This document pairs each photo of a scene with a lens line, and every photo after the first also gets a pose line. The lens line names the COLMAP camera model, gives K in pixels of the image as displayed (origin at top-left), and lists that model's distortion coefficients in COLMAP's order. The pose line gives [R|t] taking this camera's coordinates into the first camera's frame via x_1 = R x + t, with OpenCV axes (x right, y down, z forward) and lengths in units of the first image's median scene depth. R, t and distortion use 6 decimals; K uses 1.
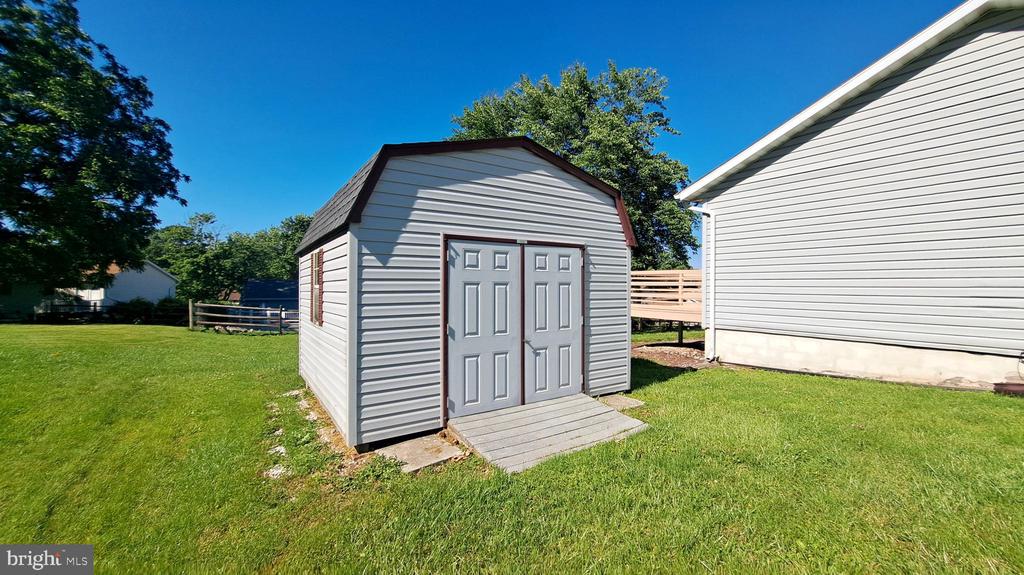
lens RADIAL K [[407.8, 0, 511.6], [0, 407.8, 288.7], [0, 0, 1]] dist [-0.017856, 0.000331]
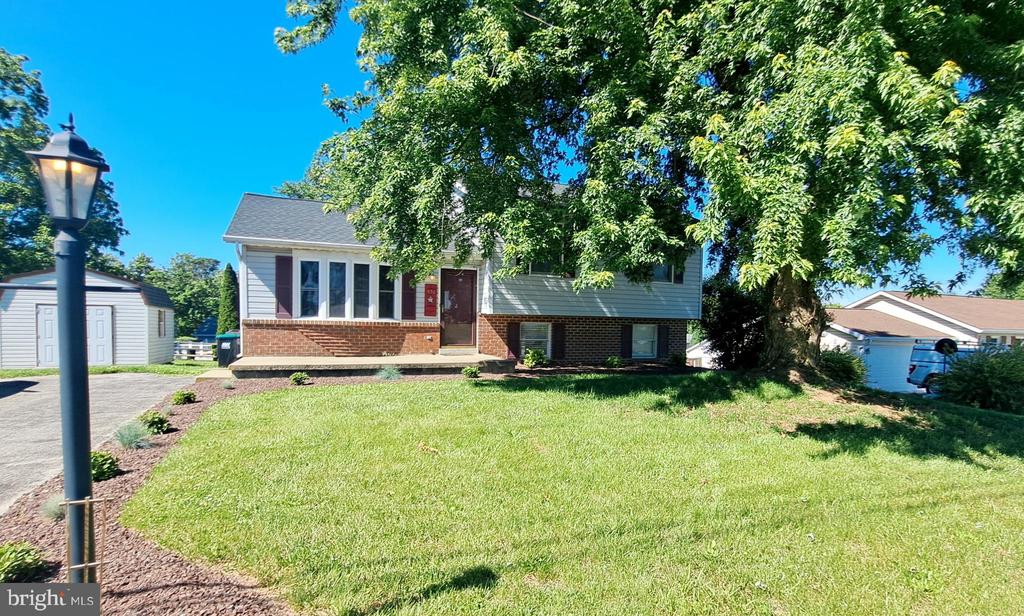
lens RADIAL K [[523.2, 0, 527.8], [0, 523.2, 343.4], [0, 0, 1]] dist [-0.006198, -0.003337]
pose [[0.984915, 0.019034, -0.171990, 3.601857], [-0.015020, 0.999584, 0.024609, 0.009668], [0.172387, -0.021655, 0.984791, -1.879023]]
